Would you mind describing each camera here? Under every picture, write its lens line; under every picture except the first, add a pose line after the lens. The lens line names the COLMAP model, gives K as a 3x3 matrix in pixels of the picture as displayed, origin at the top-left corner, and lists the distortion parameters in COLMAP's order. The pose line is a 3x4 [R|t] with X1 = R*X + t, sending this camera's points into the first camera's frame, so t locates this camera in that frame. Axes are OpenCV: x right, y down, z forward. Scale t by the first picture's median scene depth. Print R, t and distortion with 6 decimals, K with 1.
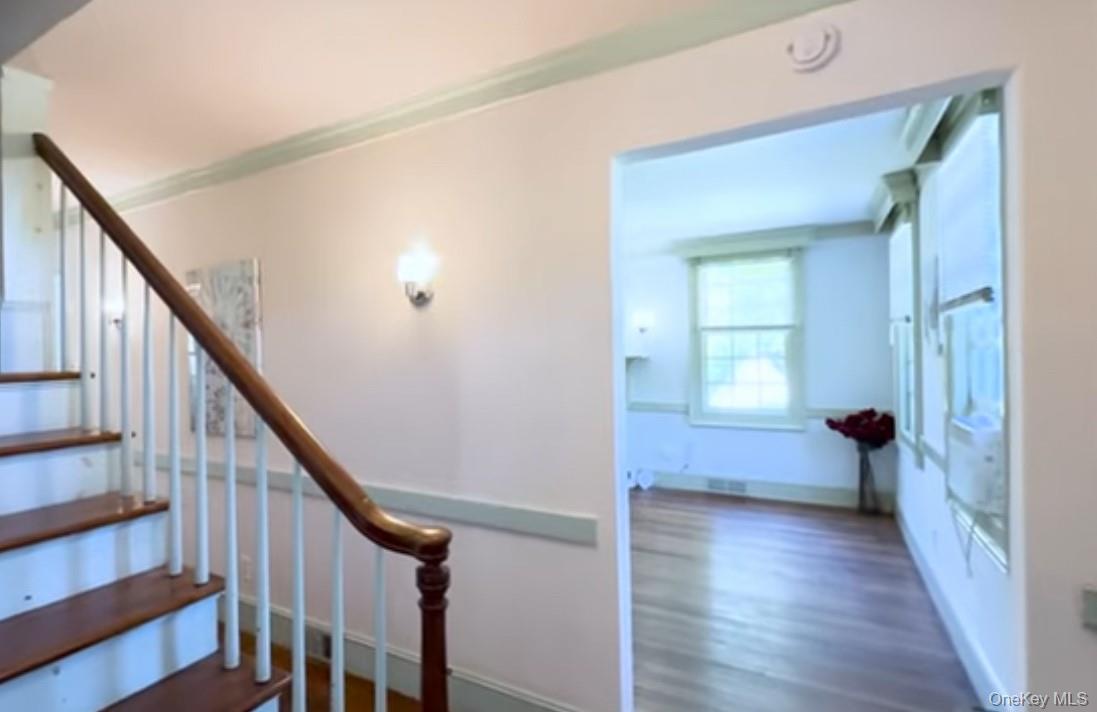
lens RADIAL K [[503.9, 0, 548.5], [0, 503.9, 356.0], [0, 0, 1]] dist [0.000062, 0.000021]
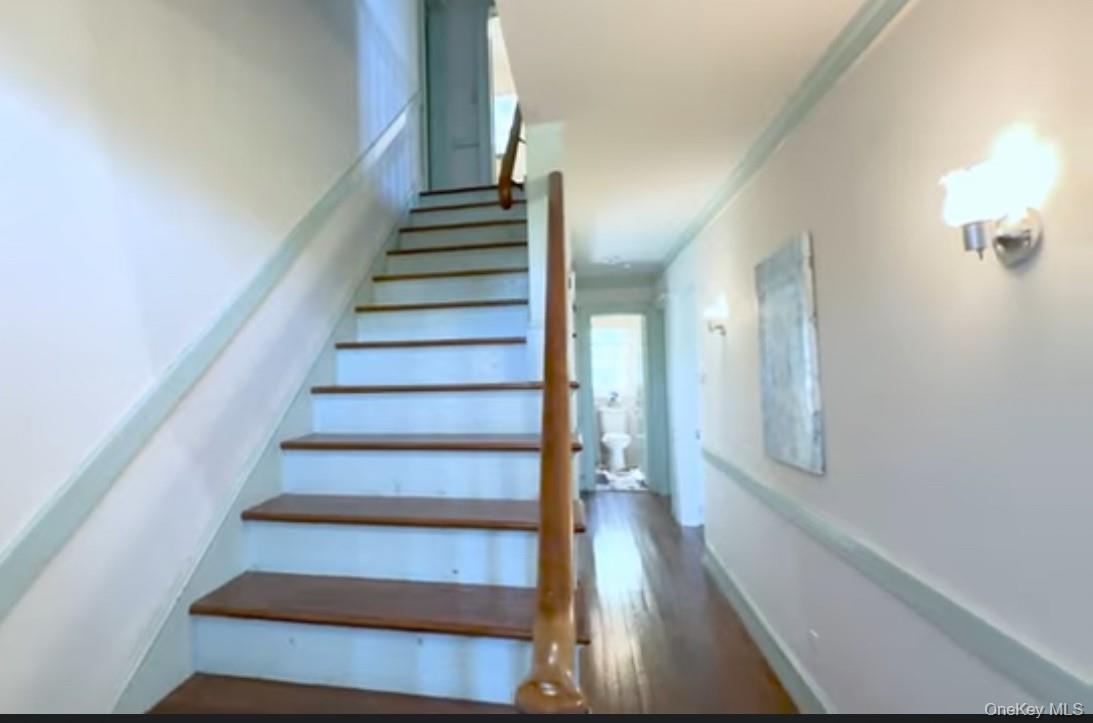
lens RADIAL K [[599.4, 0, 546.5], [0, 599.4, 361.5], [0, 0, 1]] dist [0.001534, 0.000252]
pose [[0.256676, 0.008963, -0.966456, 0.190796], [0.004400, 0.999936, 0.010442, -0.015884], [0.966487, -0.006932, 0.256620, 0.408842]]
